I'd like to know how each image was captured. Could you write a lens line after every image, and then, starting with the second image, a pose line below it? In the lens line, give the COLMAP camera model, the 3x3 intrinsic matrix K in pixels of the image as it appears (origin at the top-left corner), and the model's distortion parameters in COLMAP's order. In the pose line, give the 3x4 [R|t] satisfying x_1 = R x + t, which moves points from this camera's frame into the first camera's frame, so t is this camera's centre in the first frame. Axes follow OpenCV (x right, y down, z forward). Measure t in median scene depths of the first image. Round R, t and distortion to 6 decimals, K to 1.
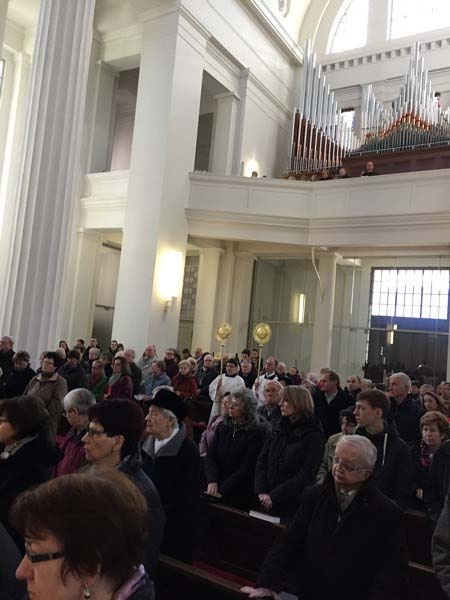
lens RADIAL K [[512.3, 0, 235.2], [0, 512.3, 280.6], [0, 0, 1]] dist [0.098636, -0.128248]
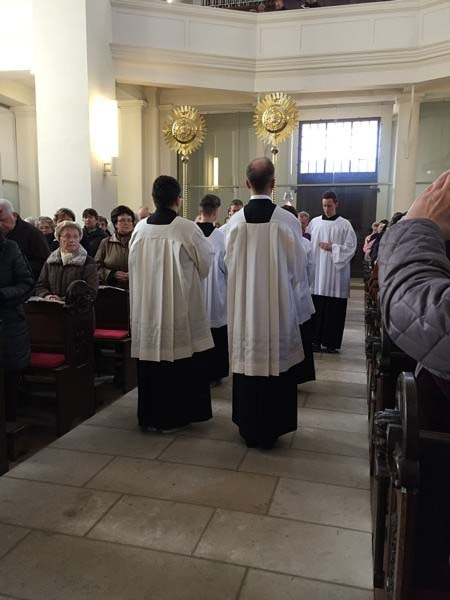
lens RADIAL K [[512.3, 0, 224.7], [0, 512.3, 297.3], [0, 0, 1]] dist [0.098636, -0.128248]
pose [[0.958692, -0.112740, 0.261151, -0.160430], [0.039768, 0.962207, 0.269400, 0.025443], [-0.281654, -0.247886, 0.926943, 0.084292]]
